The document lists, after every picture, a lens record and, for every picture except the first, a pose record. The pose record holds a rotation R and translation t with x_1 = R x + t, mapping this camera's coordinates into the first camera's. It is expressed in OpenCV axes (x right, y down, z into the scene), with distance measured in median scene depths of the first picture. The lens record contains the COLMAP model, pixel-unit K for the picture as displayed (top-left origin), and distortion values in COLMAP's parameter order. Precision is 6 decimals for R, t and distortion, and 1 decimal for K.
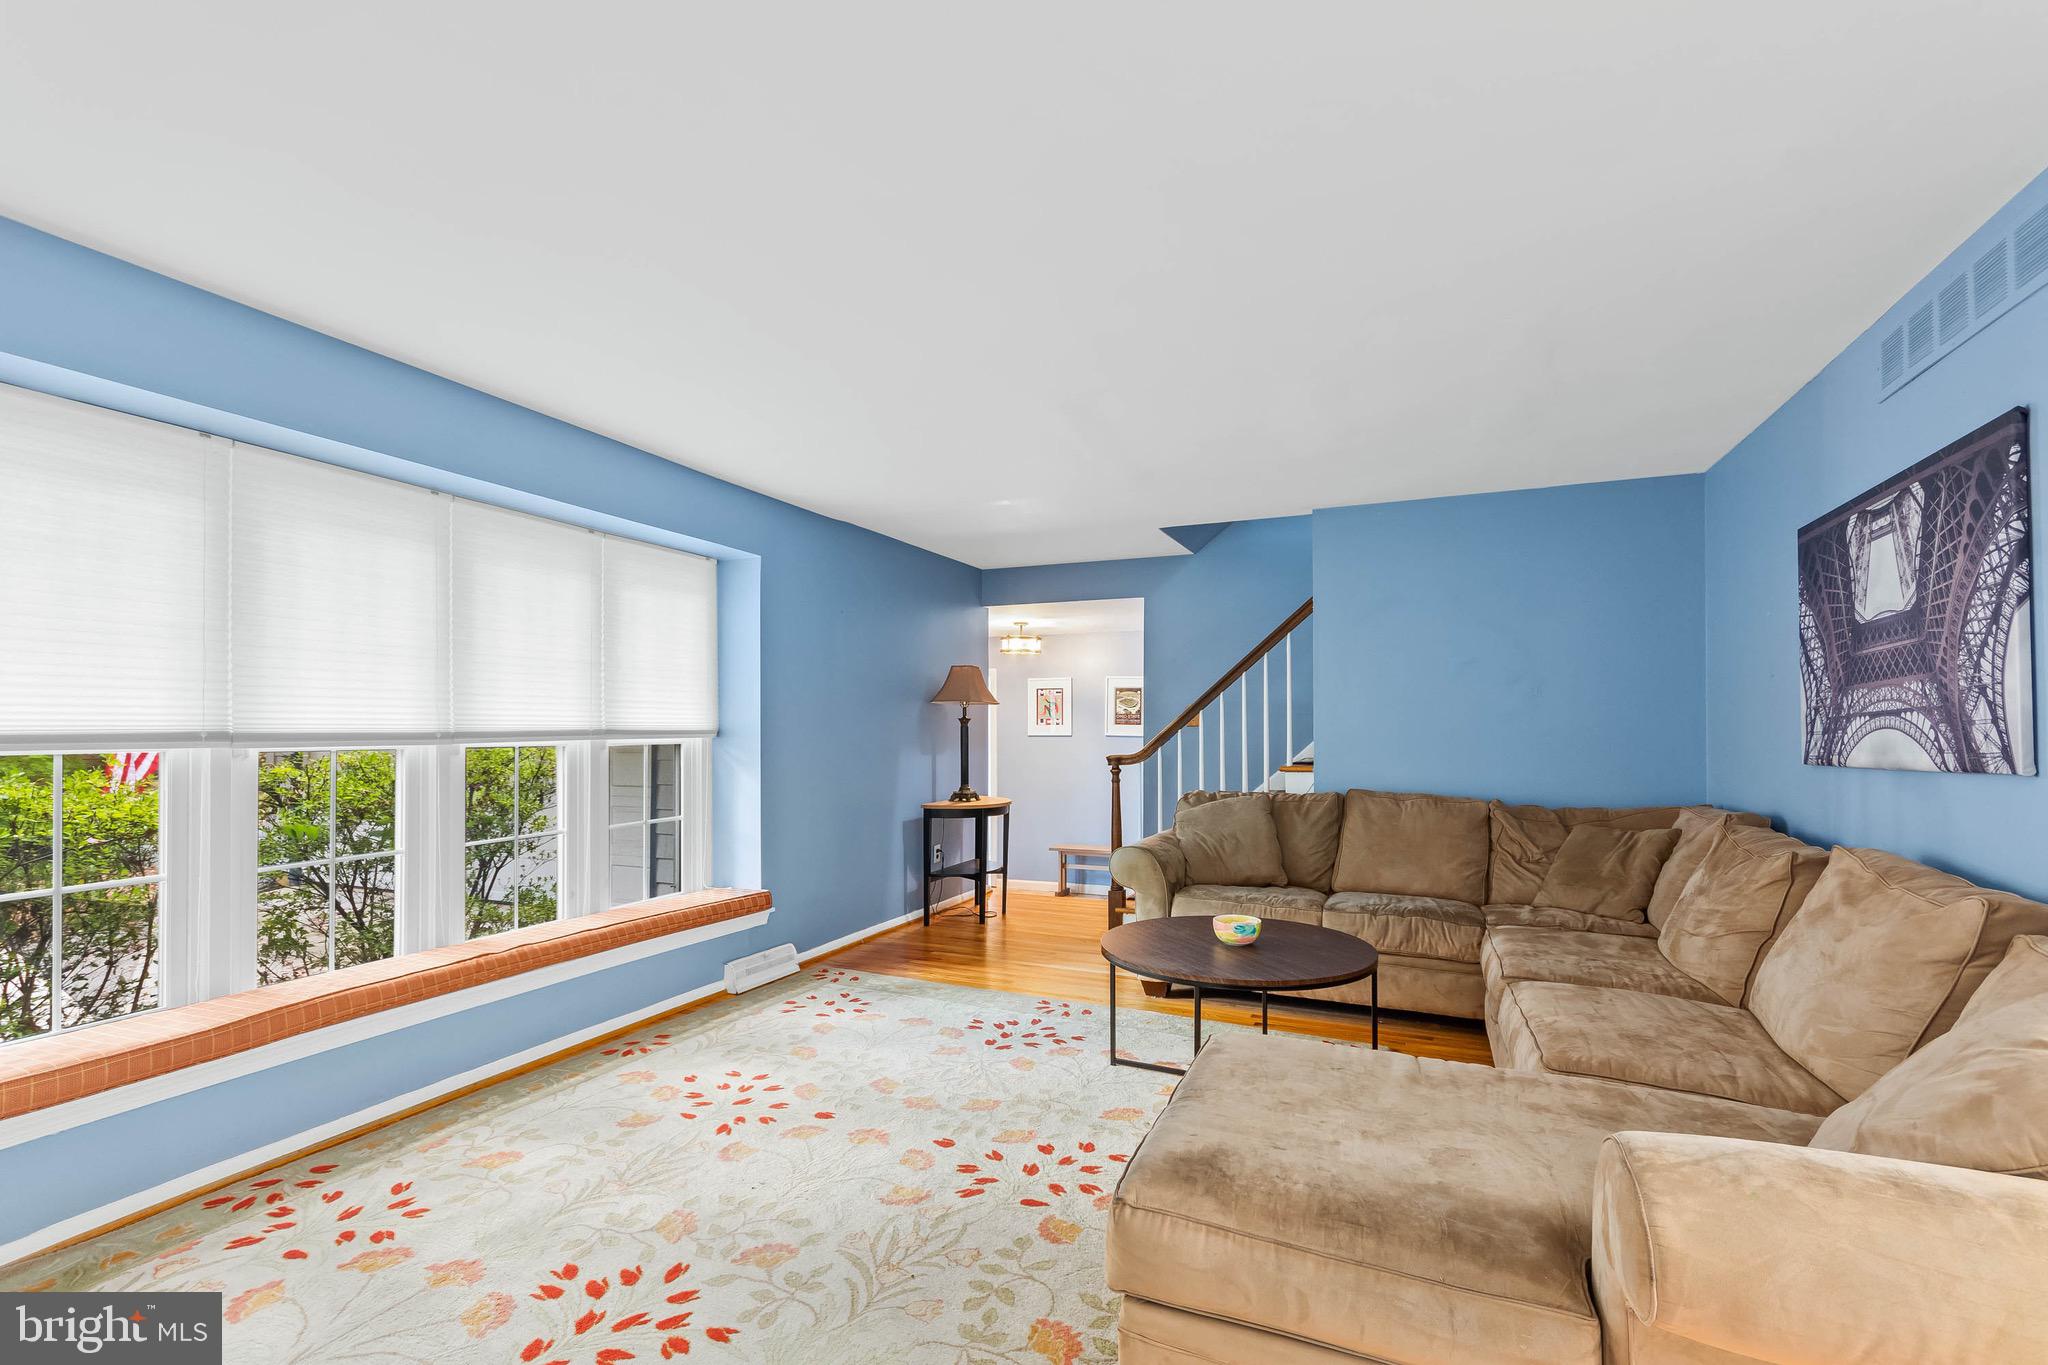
lens RADIAL K [[902.7, 0, 1021.5], [0, 902.7, 734.4], [0, 0, 1]] dist [0.000037, 0.000602]
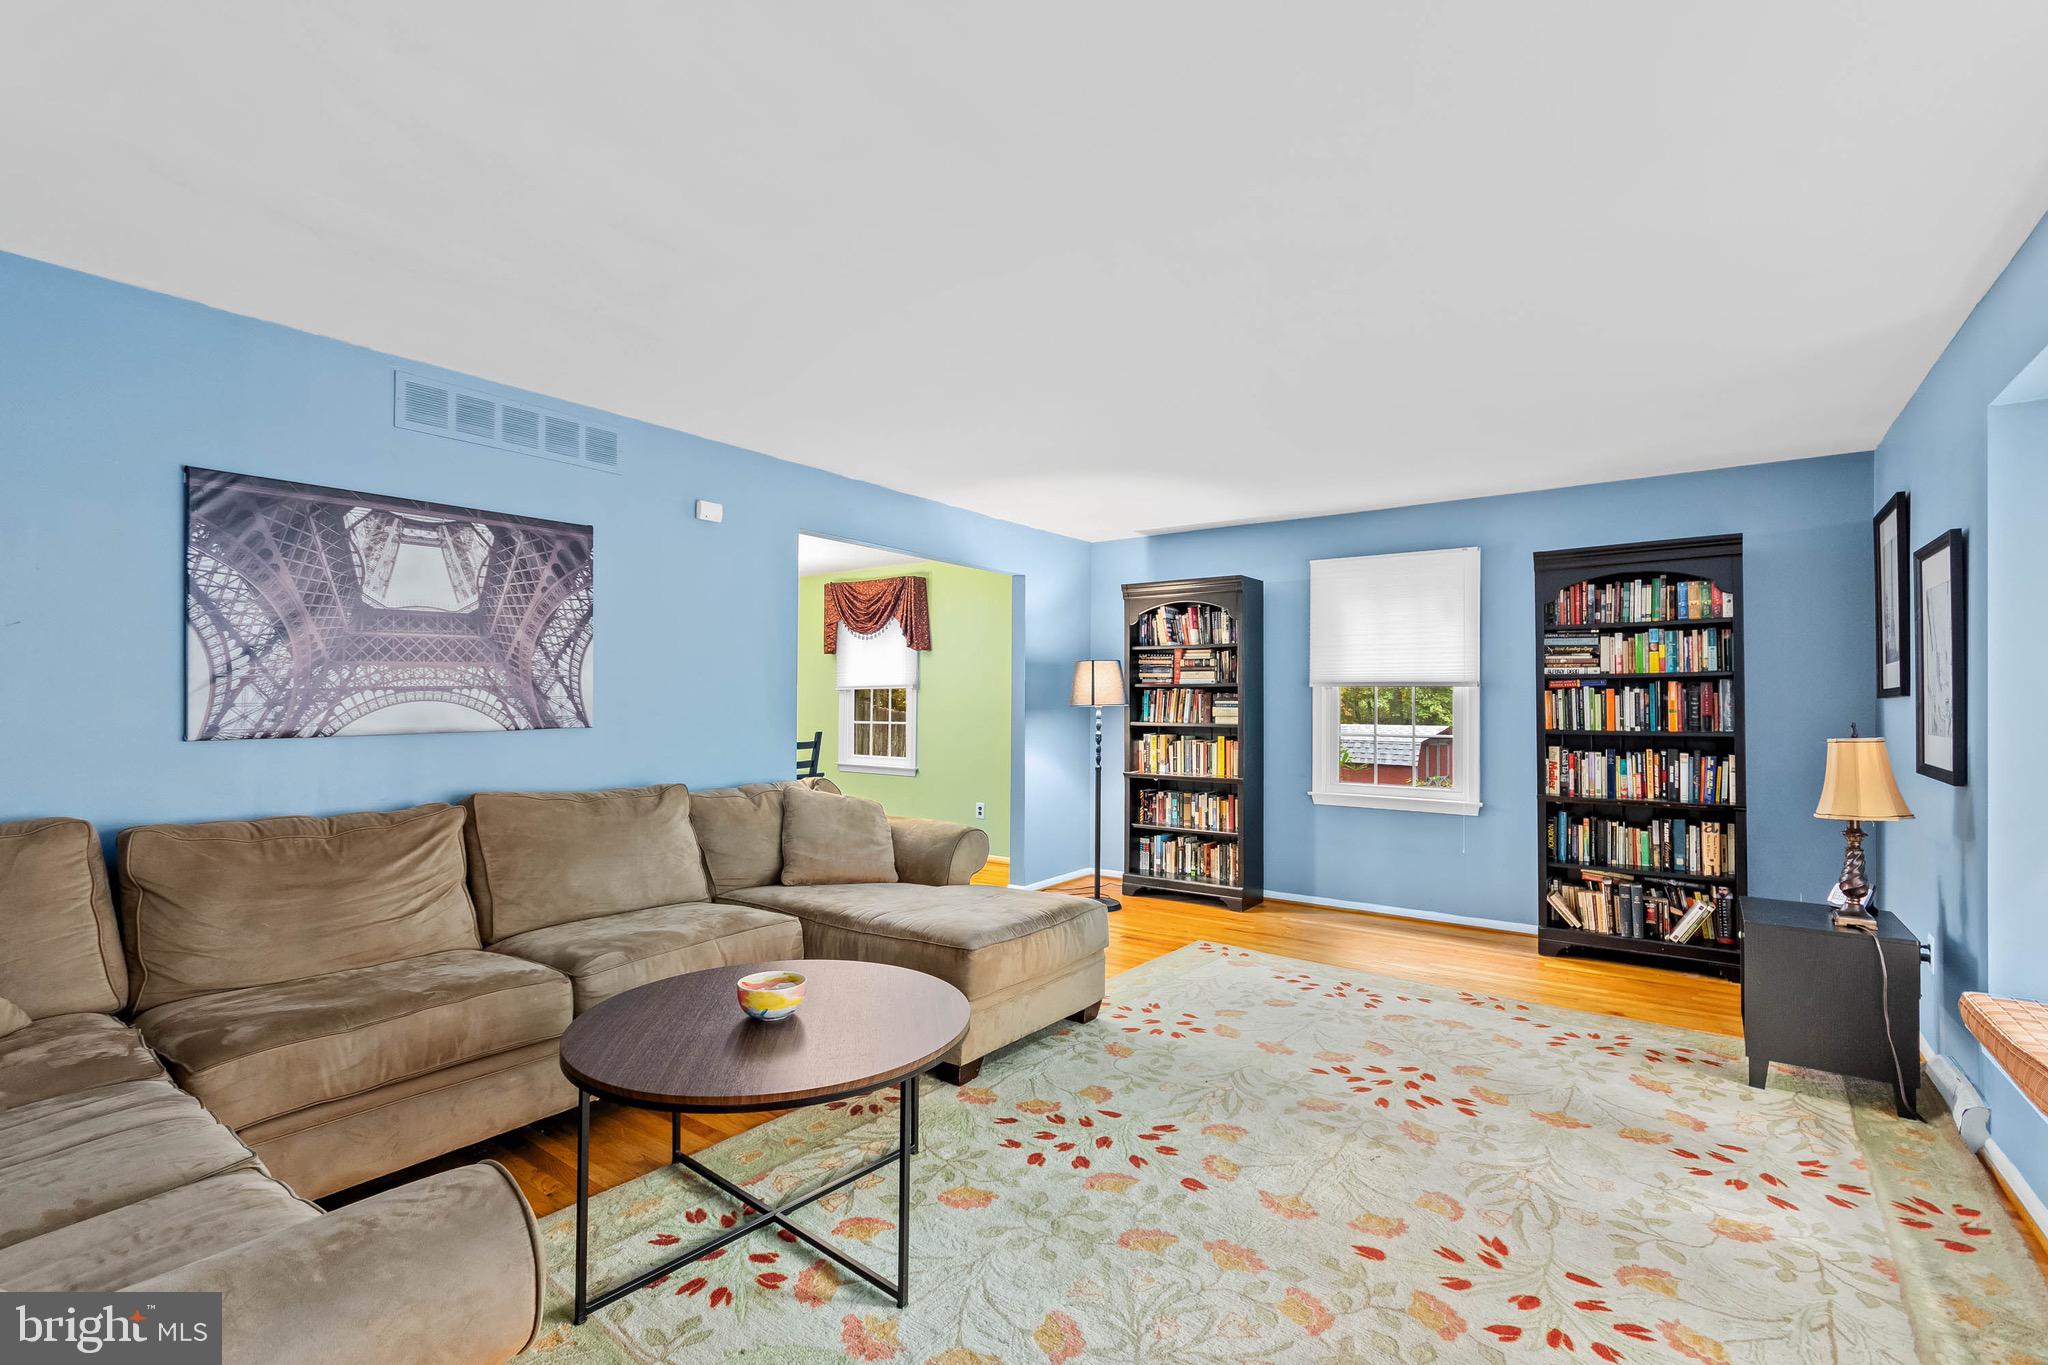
lens RADIAL K [[917.4, 0, 1028.2], [0, 917.4, 708.6], [0, 0, 1]] dist [0.002473, -0.000098]
pose [[-0.976787, -0.007382, 0.214085, -0.104881], [-0.005211, 0.999929, 0.010706, -0.011544], [-0.214149, 0.009342, -0.976756, 1.721378]]
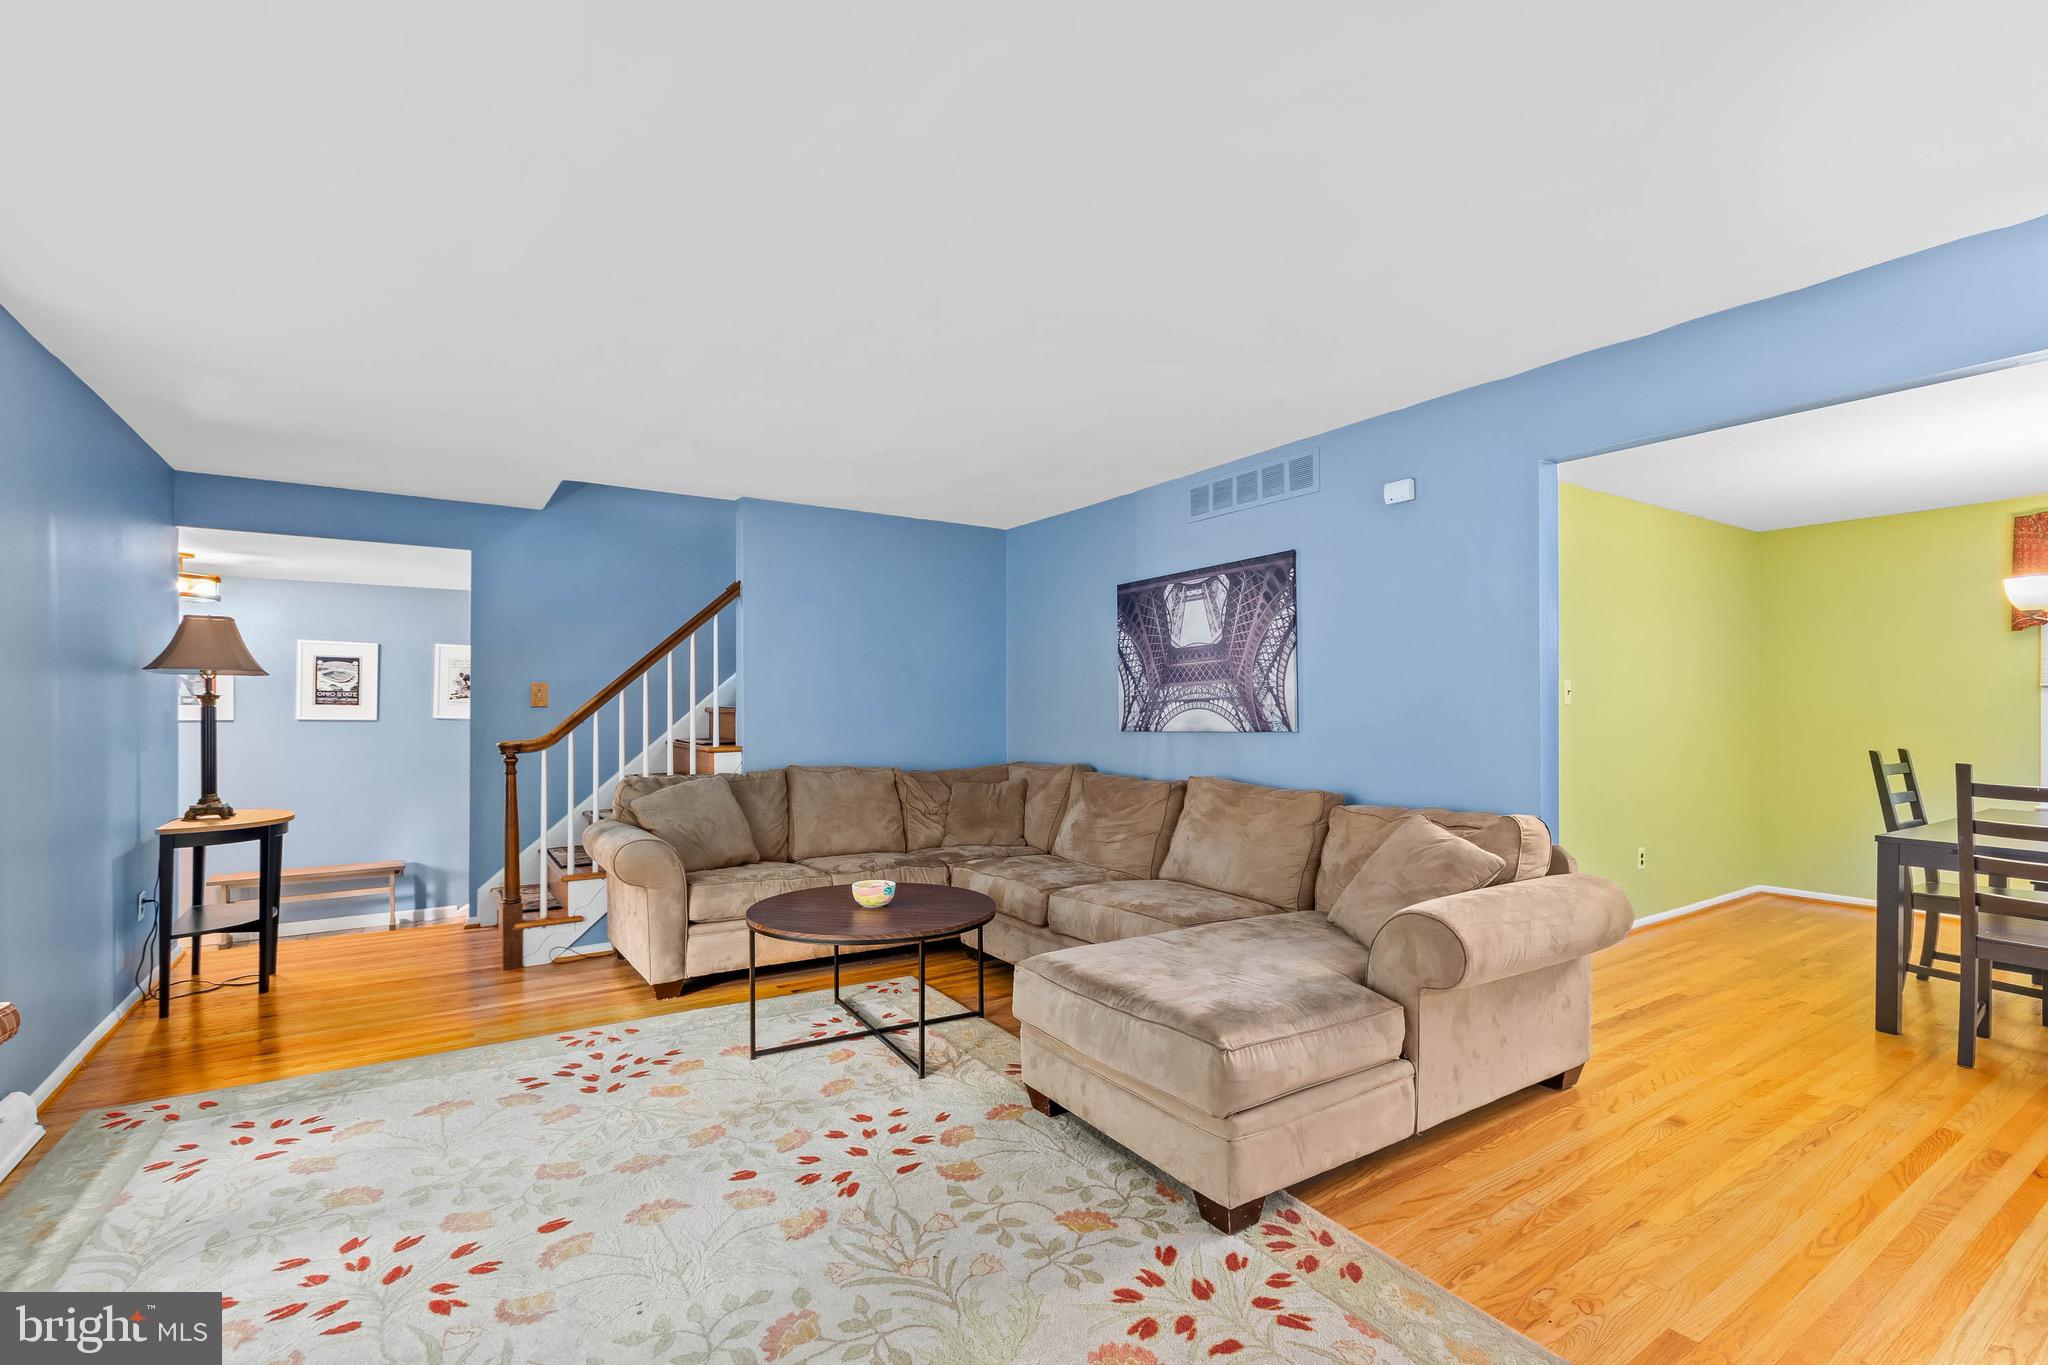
lens RADIAL K [[924.4, 0, 1028.6], [0, 924.4, 730.5], [0, 0, 1]] dist [-0.000448, 0.000470]
pose [[0.539868, -0.021035, 0.841487, -0.629577], [0.006757, 0.999764, 0.020657, -0.003242], [-0.841722, -0.005466, 0.539883, 0.248899]]
